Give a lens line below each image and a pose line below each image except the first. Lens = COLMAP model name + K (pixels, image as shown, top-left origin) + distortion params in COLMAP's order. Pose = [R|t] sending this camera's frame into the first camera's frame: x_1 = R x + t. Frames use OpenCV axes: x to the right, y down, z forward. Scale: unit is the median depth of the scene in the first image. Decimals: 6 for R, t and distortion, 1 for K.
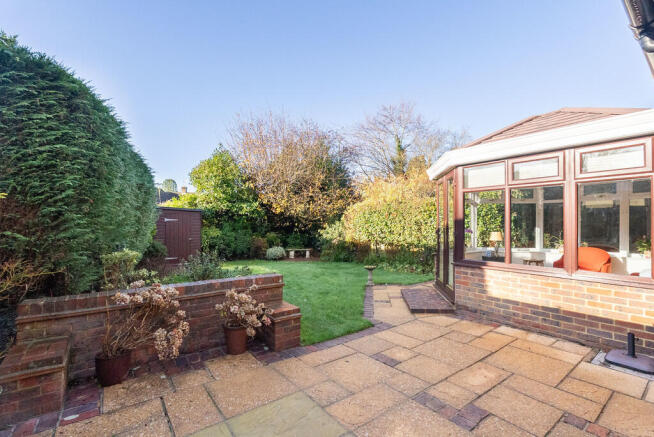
lens RADIAL K [[292.1, 0, 326.3], [0, 292.1, 221.0], [0, 0, 1]] dist [-0.000004, 0.000043]
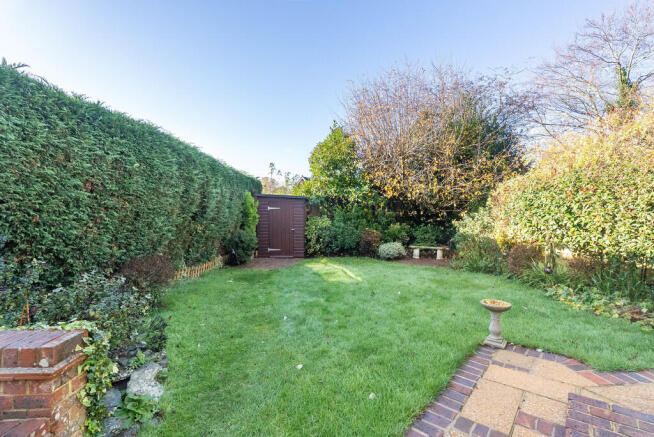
lens RADIAL K [[292.1, 0, 327.6], [0, 292.1, 218.4], [0, 0, 1]] dist [-0.000004, 0.000043]
pose [[0.844240, 0.005411, -0.535939, 0.096721], [0.006718, 0.999764, 0.020677, 0.008780], [0.535924, -0.021057, 0.844004, 0.273798]]
